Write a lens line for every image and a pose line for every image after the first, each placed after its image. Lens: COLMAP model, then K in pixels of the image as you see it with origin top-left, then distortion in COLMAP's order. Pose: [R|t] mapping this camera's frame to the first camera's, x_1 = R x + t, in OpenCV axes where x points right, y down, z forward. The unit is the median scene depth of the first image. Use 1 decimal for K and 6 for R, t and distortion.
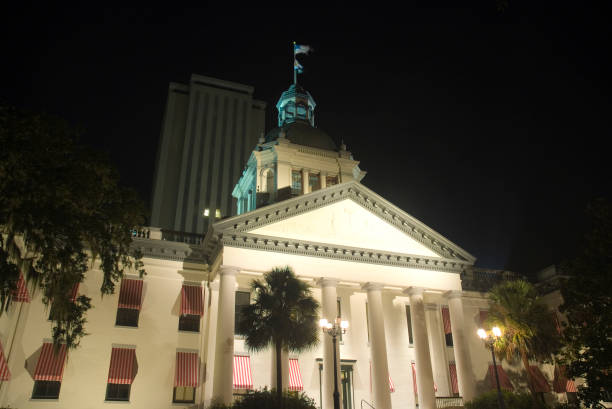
lens RADIAL K [[489.9, 0, 306.0], [0, 489.9, 204.5], [0, 0, 1]] dist [-0.130030, 0.003042]
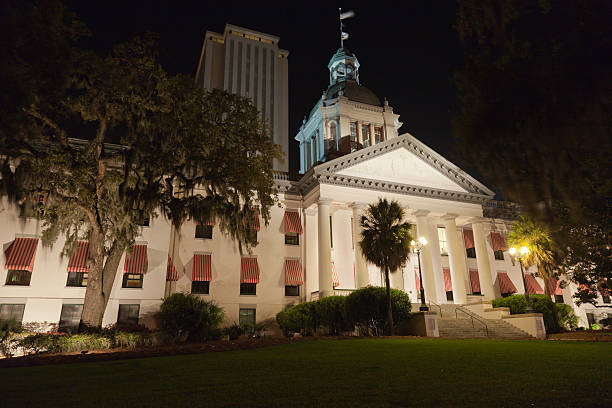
lens RADIAL K [[406.7, 0, 295.5], [0, 406.7, 204.3], [0, 0, 1]] dist [0.000434, 0.000223]
pose [[0.999882, 0.015146, -0.002605, -0.170738], [-0.014484, 0.985405, 0.169610, -0.037022], [0.005136, -0.169552, 0.985508, -0.103659]]
